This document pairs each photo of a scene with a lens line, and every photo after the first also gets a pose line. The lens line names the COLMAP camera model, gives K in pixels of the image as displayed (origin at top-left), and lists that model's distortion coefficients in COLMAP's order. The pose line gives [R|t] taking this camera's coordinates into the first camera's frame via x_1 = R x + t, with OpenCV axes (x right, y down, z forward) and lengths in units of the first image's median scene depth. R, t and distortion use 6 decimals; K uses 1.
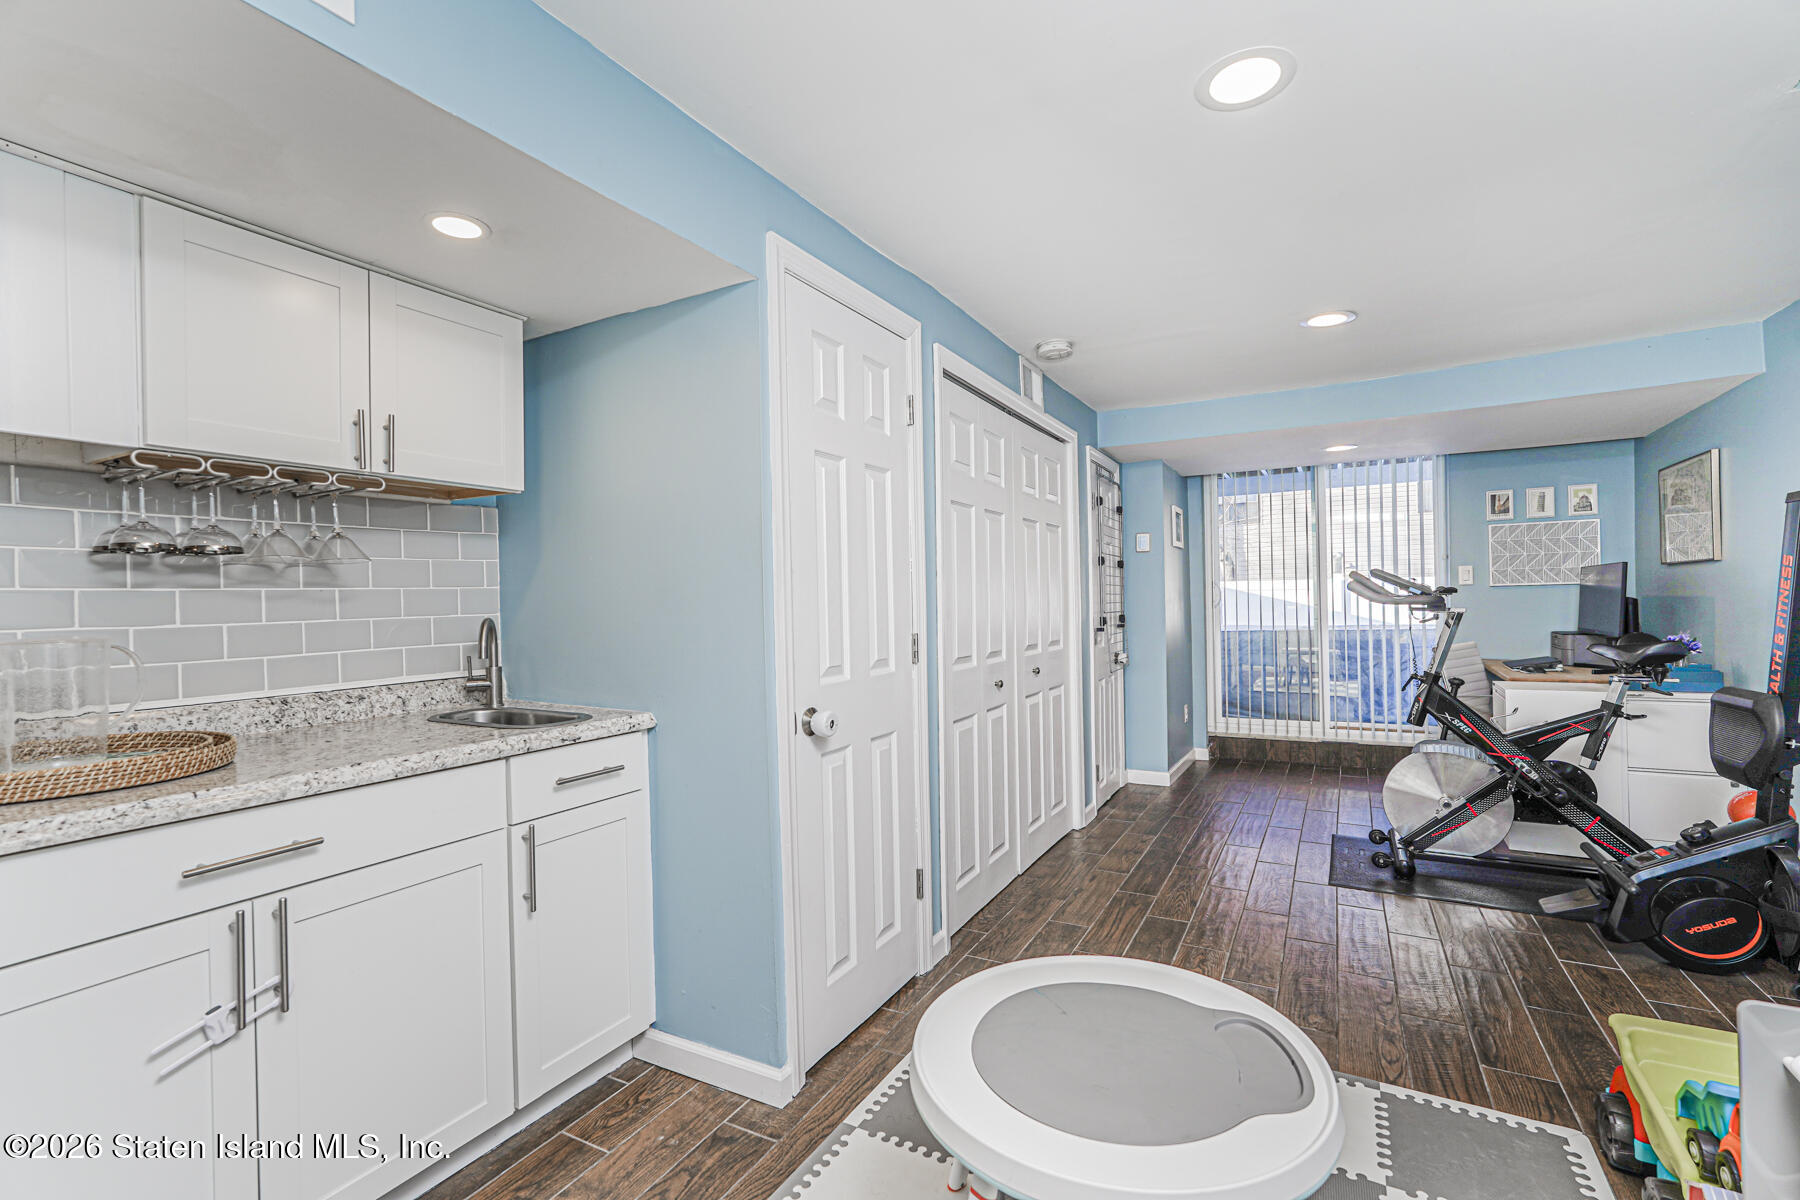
lens RADIAL K [[788.4, 0, 902.8], [0, 788.4, 599.8], [0, 0, 1]] dist [-0.008929, 0.003293]
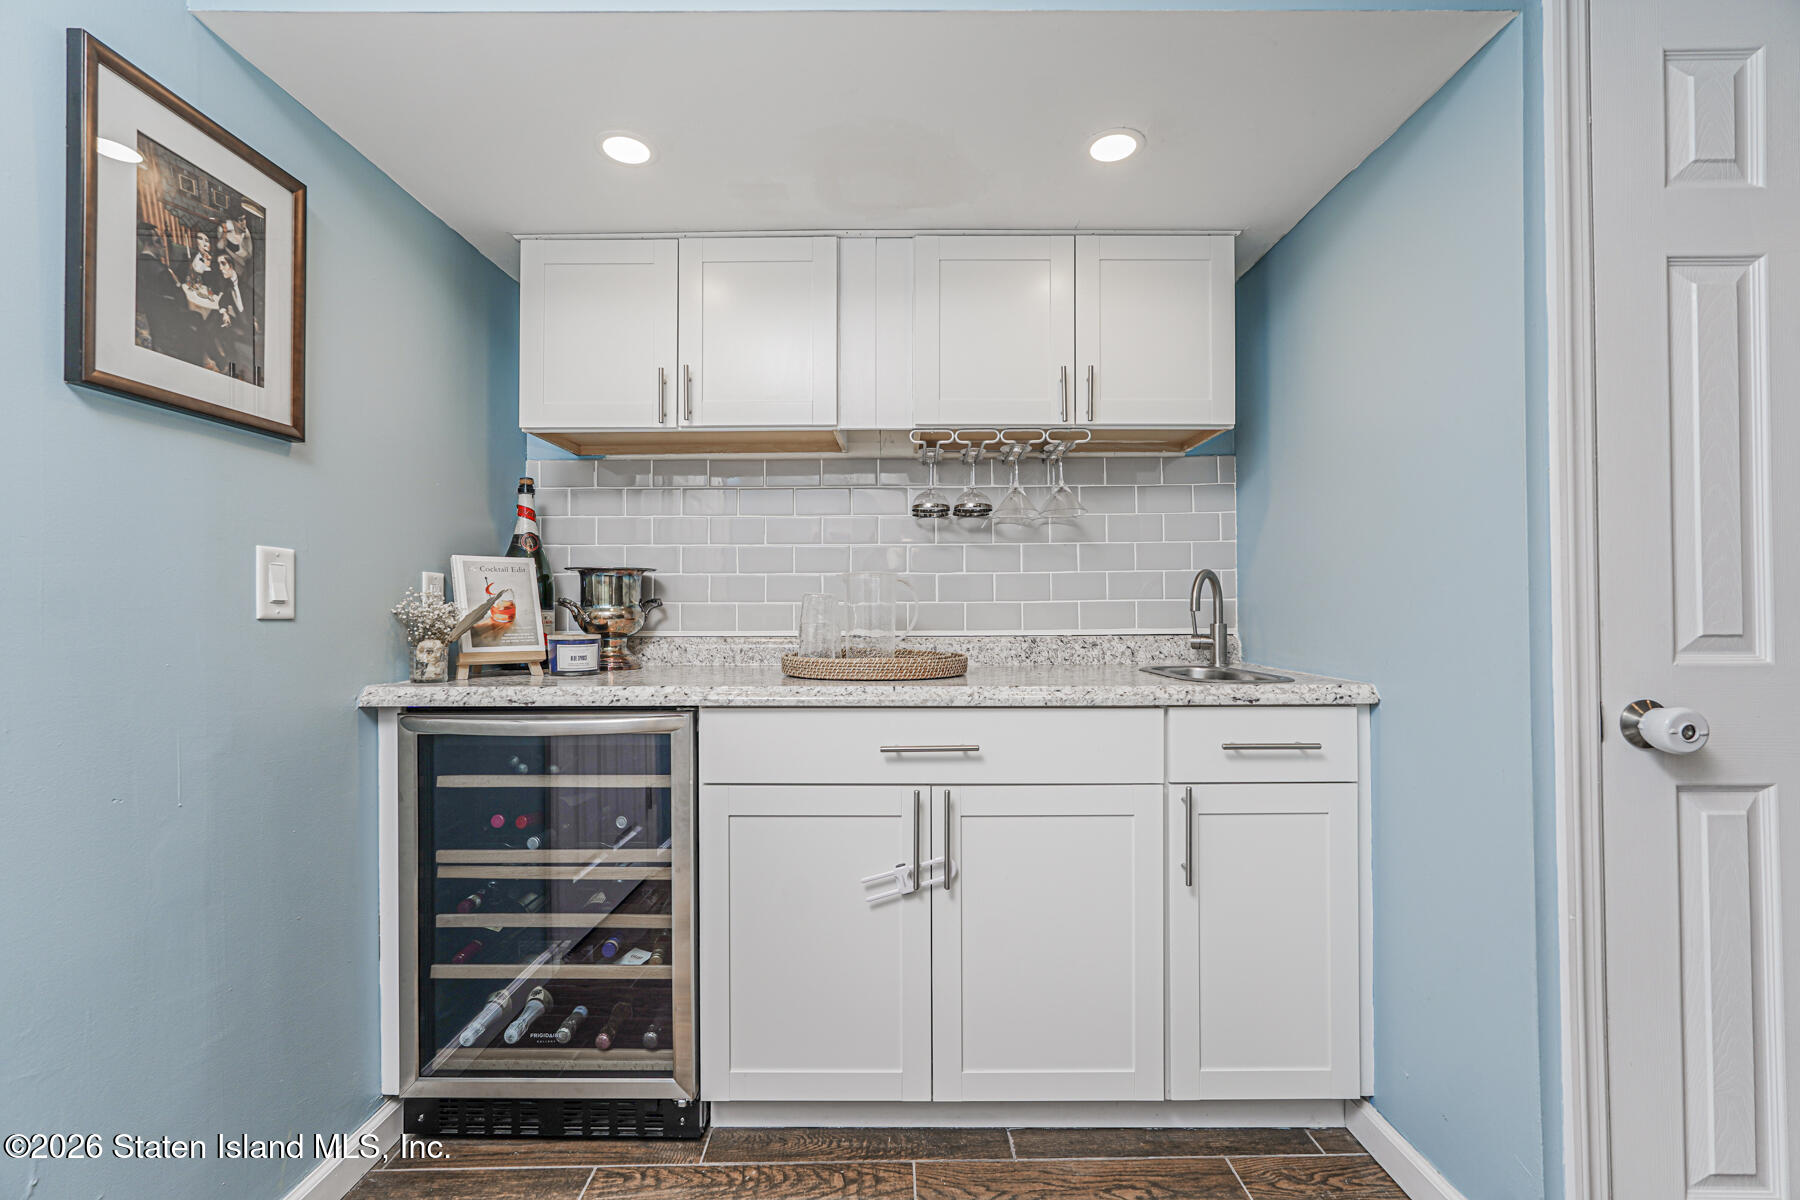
lens RADIAL K [[788.4, 0, 899.9], [0, 788.4, 602.3], [0, 0, 1]] dist [-0.008929, 0.003293]
pose [[0.490371, 0.004110, -0.871504, 0.125909], [-0.004035, 0.999989, 0.002445, 0.071246], [0.871505, 0.002318, 0.490382, 0.259756]]
